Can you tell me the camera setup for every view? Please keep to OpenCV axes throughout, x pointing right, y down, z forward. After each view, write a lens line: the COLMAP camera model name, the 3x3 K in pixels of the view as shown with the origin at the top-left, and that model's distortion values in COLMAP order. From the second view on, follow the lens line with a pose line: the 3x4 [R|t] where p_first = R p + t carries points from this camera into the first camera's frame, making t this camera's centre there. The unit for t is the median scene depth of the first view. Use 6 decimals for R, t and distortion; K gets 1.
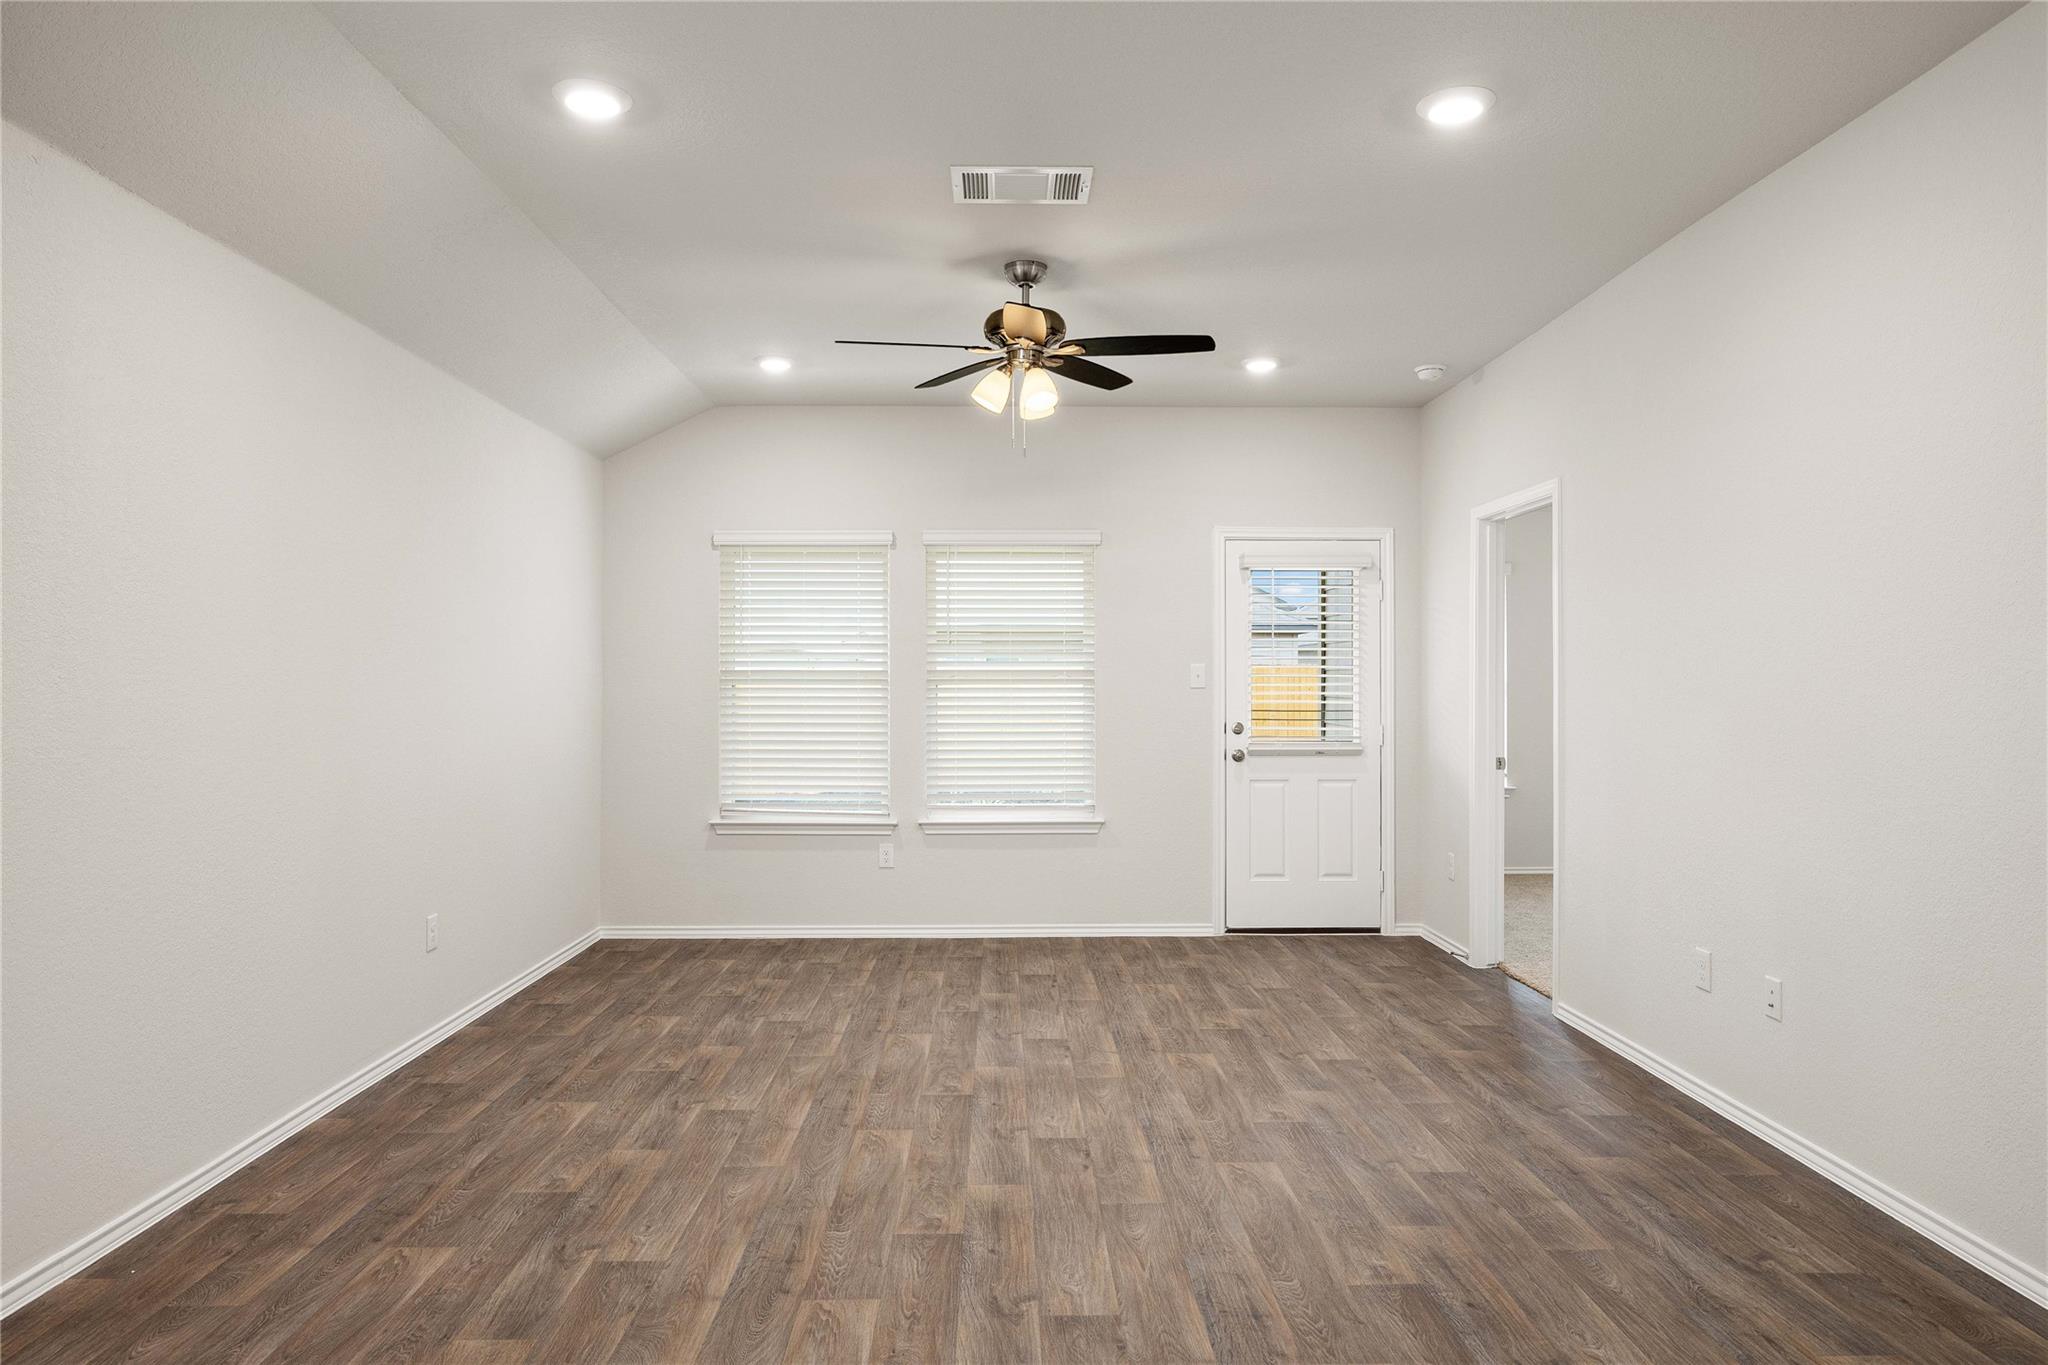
lens RADIAL K [[1252.3, 0, 993.1], [0, 1252.3, 674.7], [0, 0, 1]] dist [-0.000565, 0.001473]
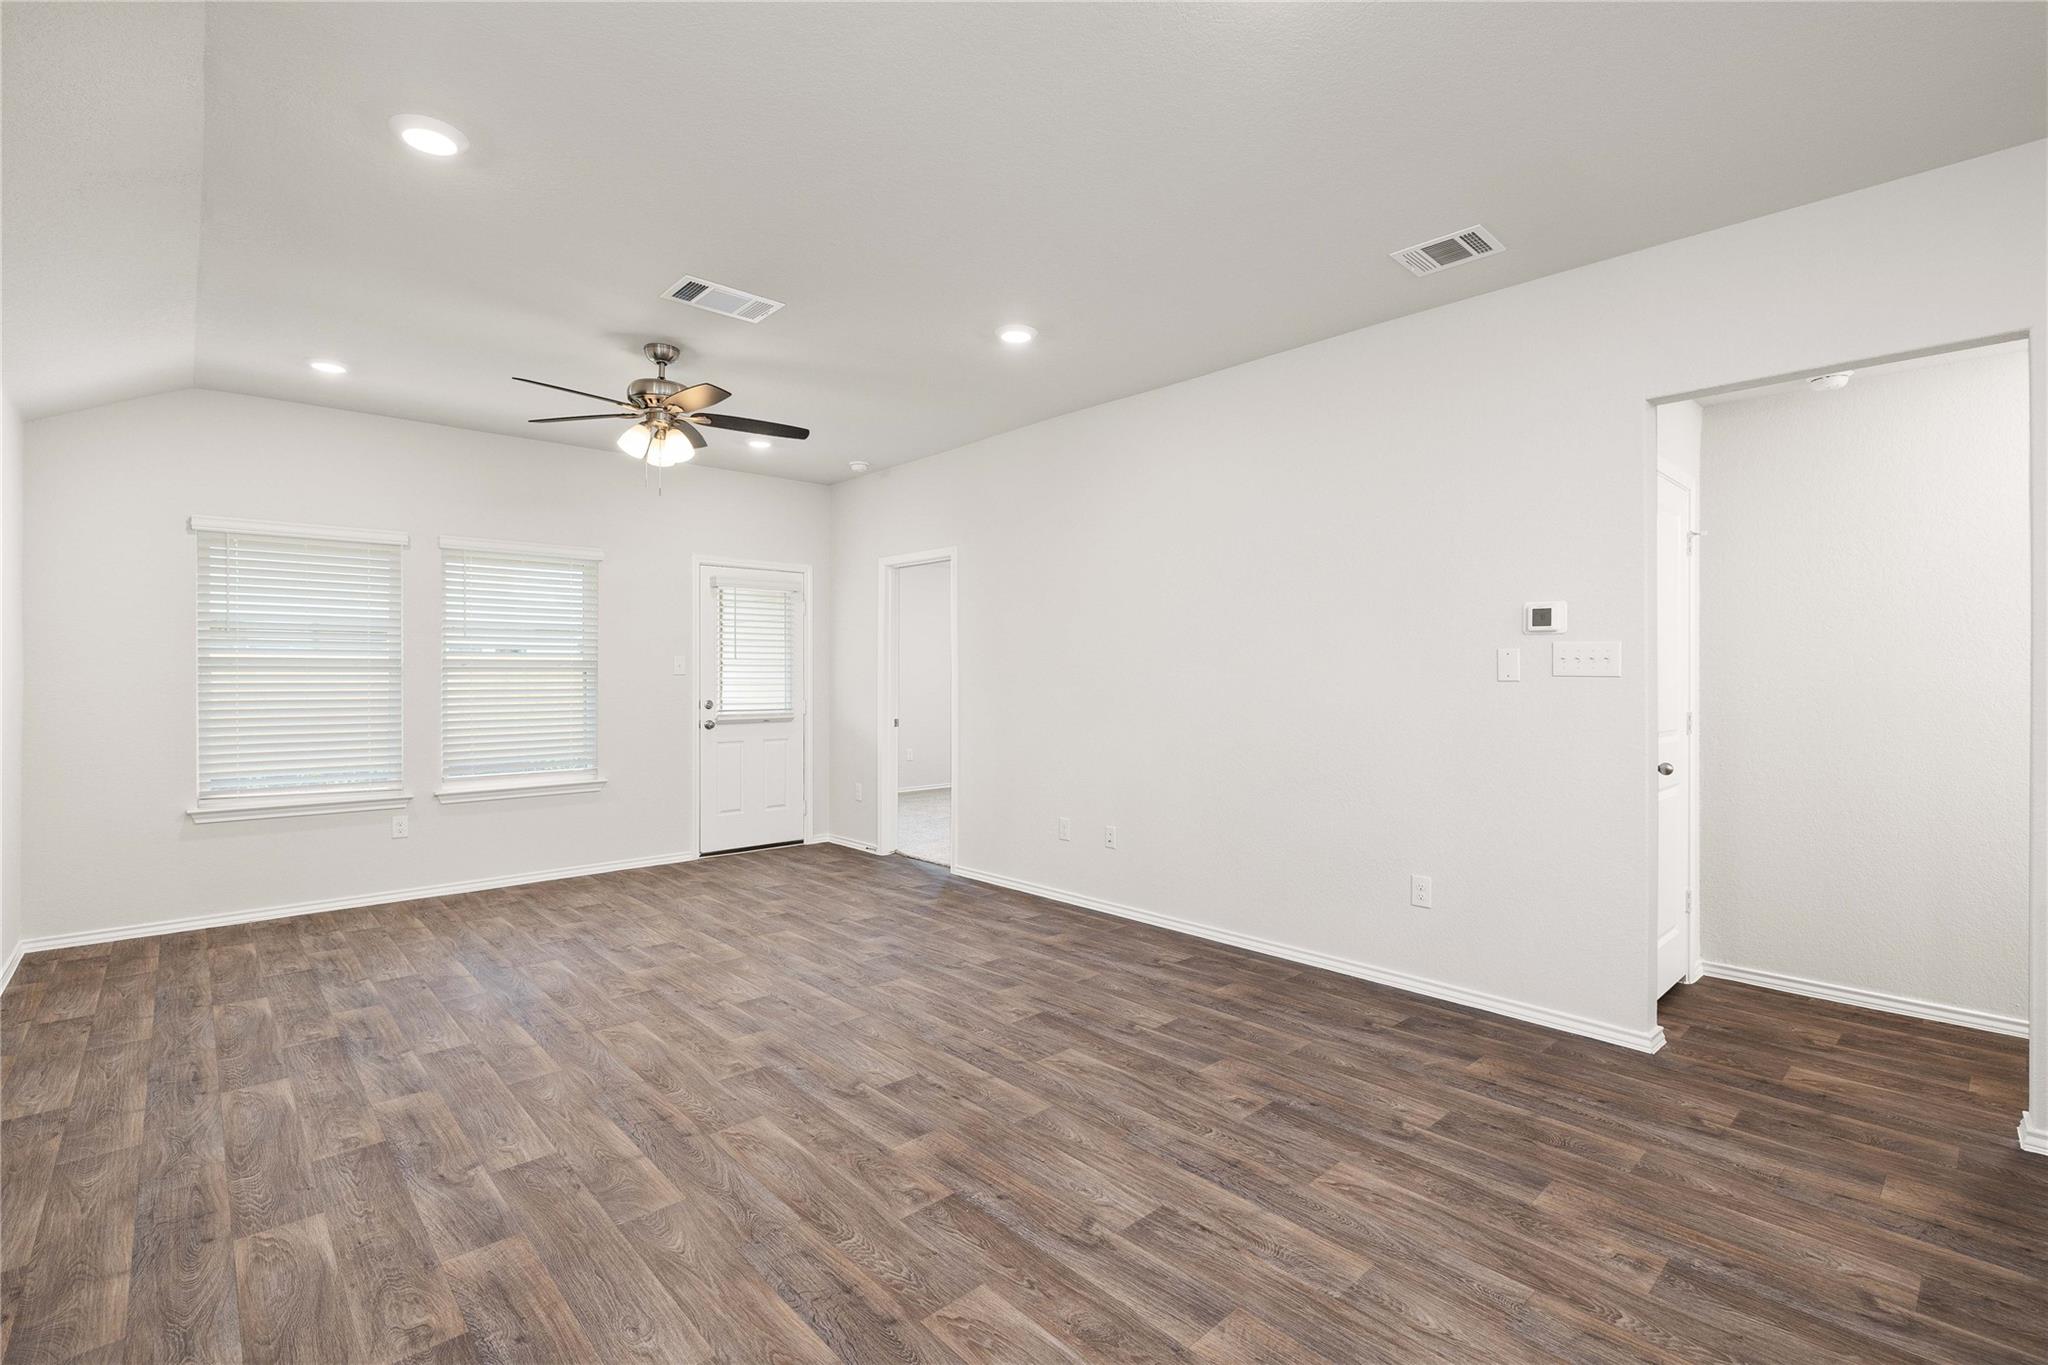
lens RADIAL K [[942.4, 0, 1022.6], [0, 942.4, 684.2], [0, 0, 1]] dist [0.000181, -0.001218]
pose [[0.741299, -0.007159, 0.671137, -0.368940], [-0.006626, 0.999816, 0.017983, 0.000051], [-0.671142, -0.017778, 0.741115, 0.026675]]
